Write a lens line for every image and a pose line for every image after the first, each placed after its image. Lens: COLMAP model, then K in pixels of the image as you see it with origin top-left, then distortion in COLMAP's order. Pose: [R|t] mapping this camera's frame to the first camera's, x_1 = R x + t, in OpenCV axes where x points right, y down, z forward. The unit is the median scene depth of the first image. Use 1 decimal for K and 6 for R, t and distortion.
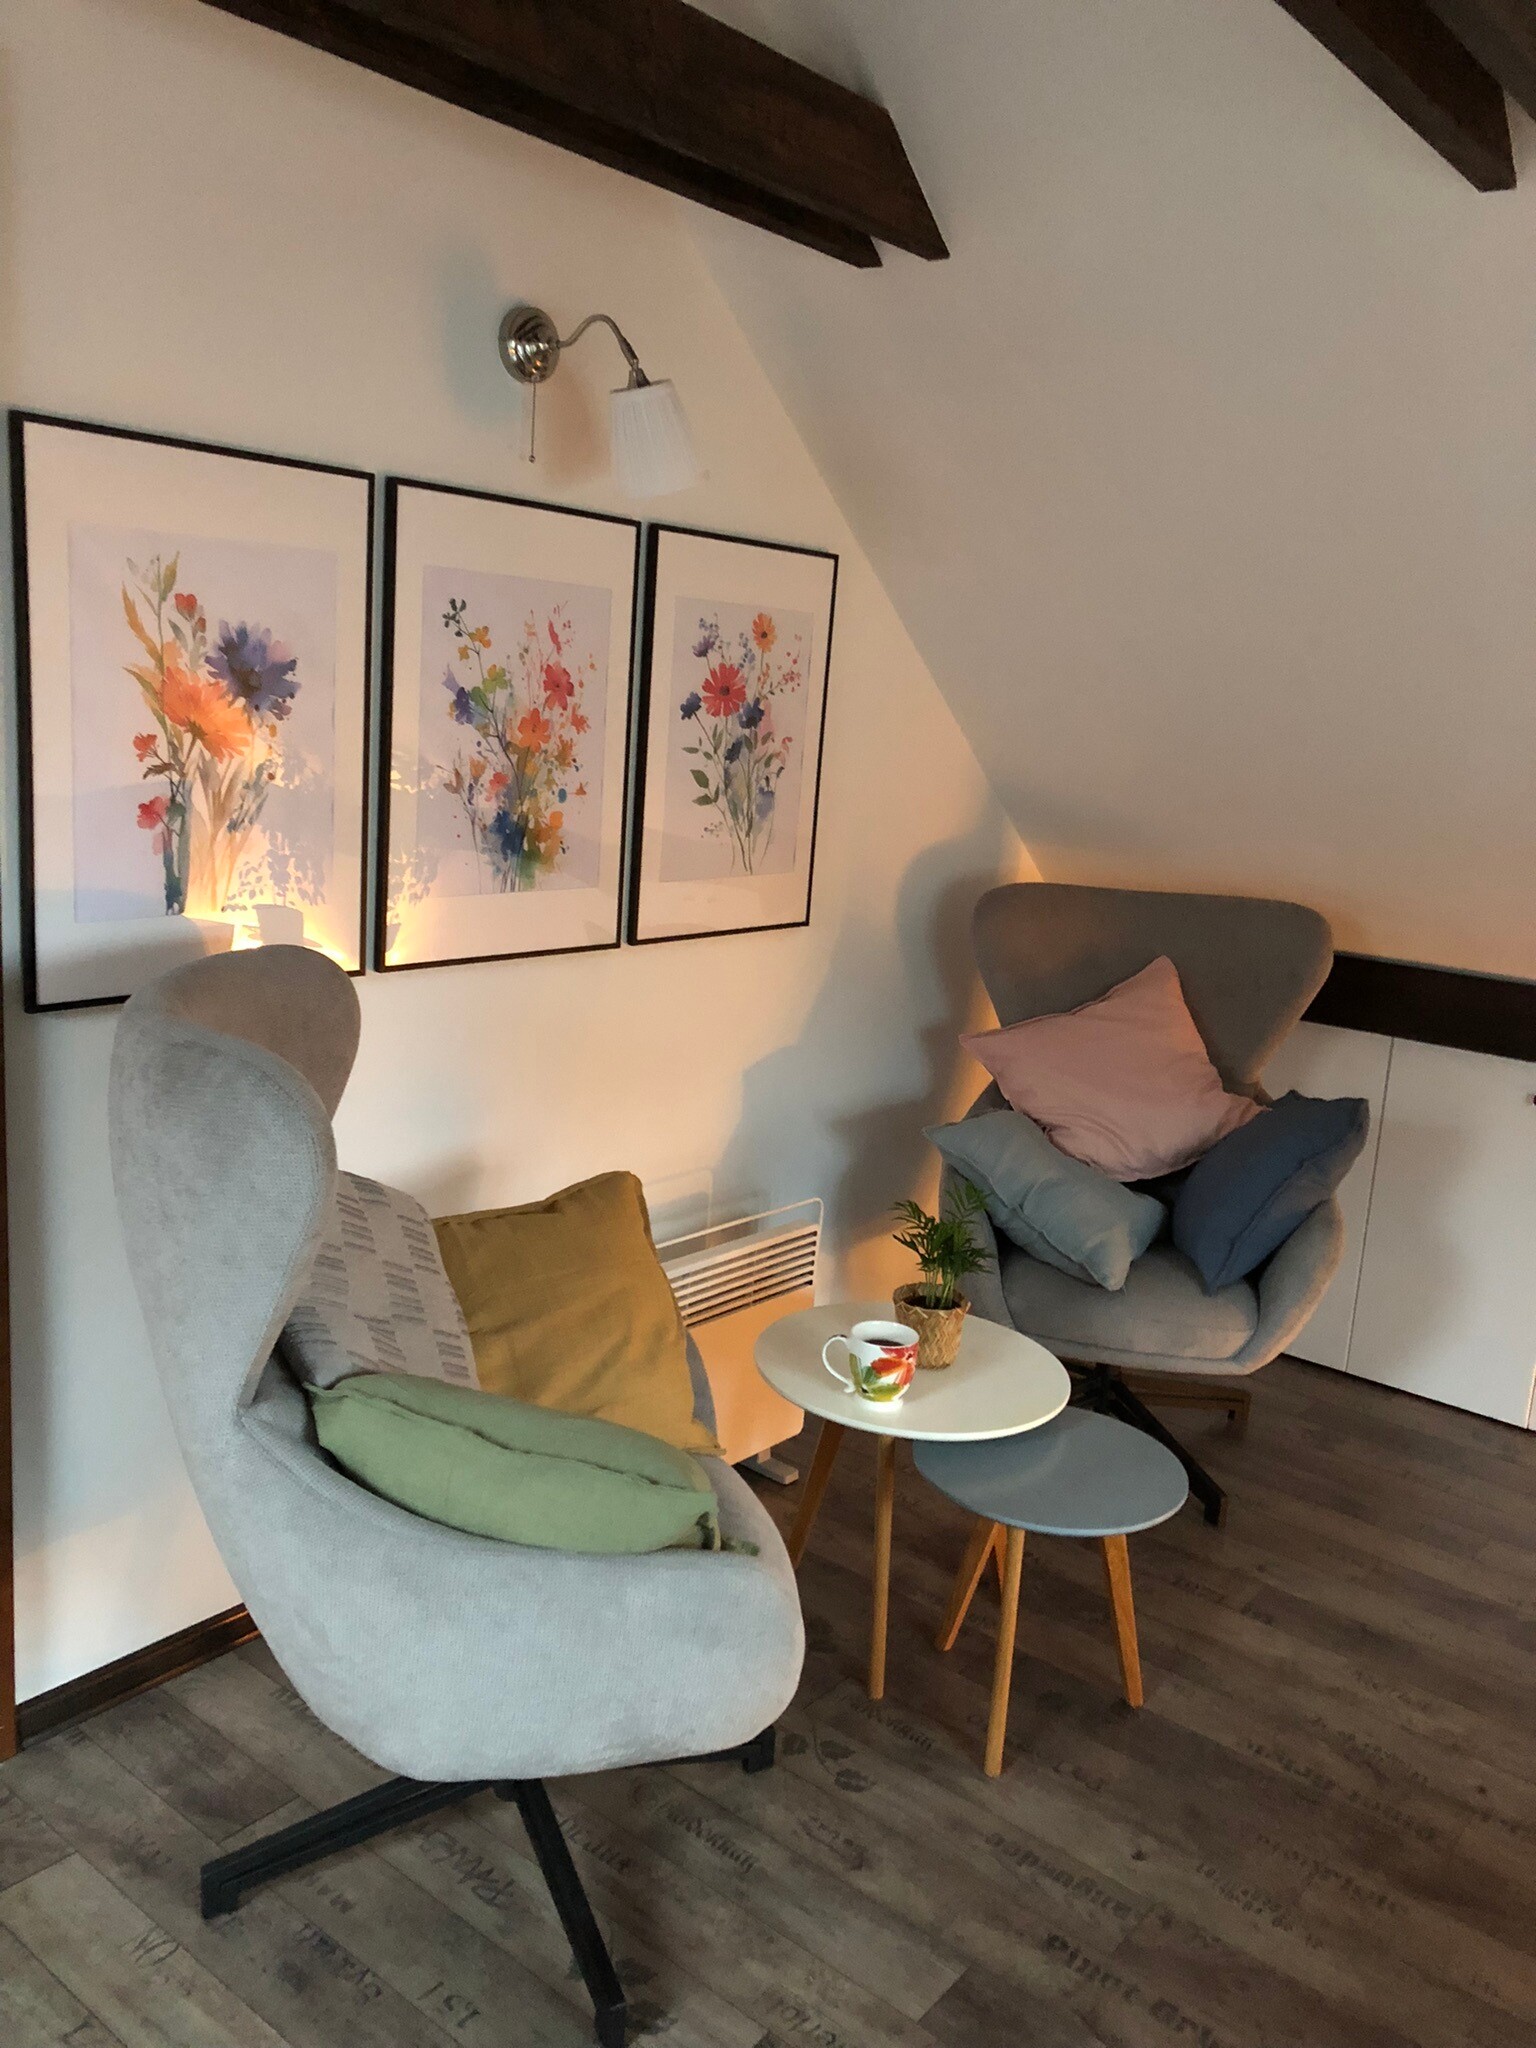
lens RADIAL K [[1670.8, 0, 767.7], [0, 1670.8, 1057.7], [0, 0, 1]] dist [0.073466, -0.004061]
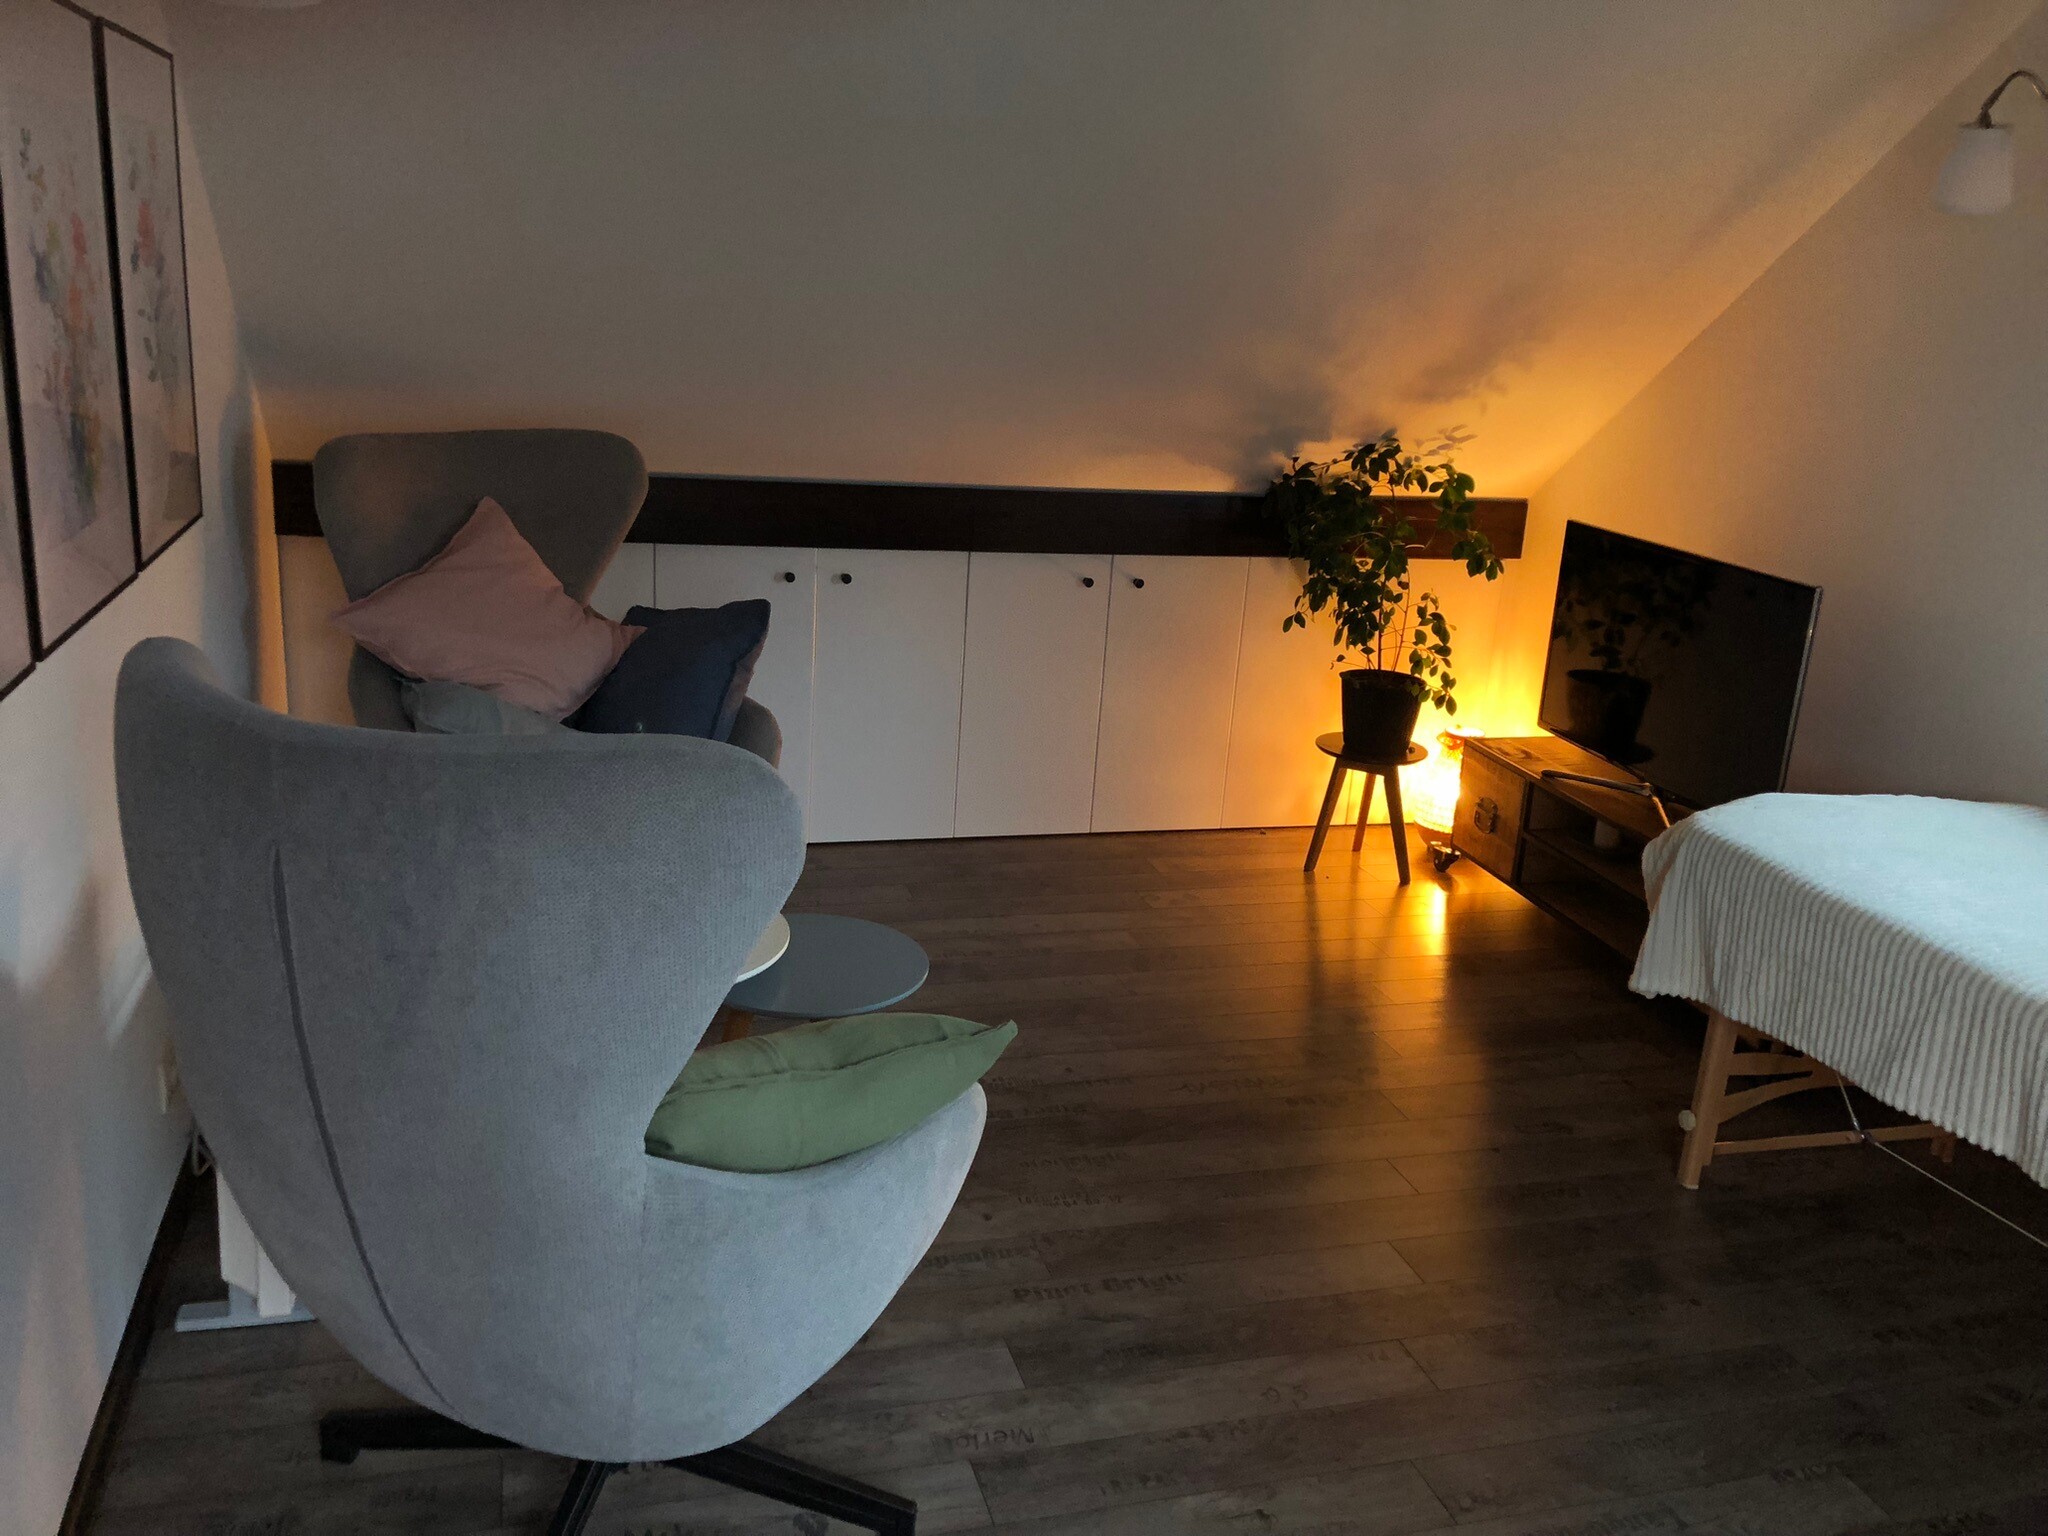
lens RADIAL K [[1670.8, 0, 1024.0], [0, 1670.8, 768.0], [0, 0, 1]] dist [0.073466, -0.004061]
pose [[0.567259, -0.254337, 0.783281, -0.577143], [0.141551, 0.967073, 0.211503, -0.101743], [-0.811283, -0.009103, 0.584583, 0.215623]]
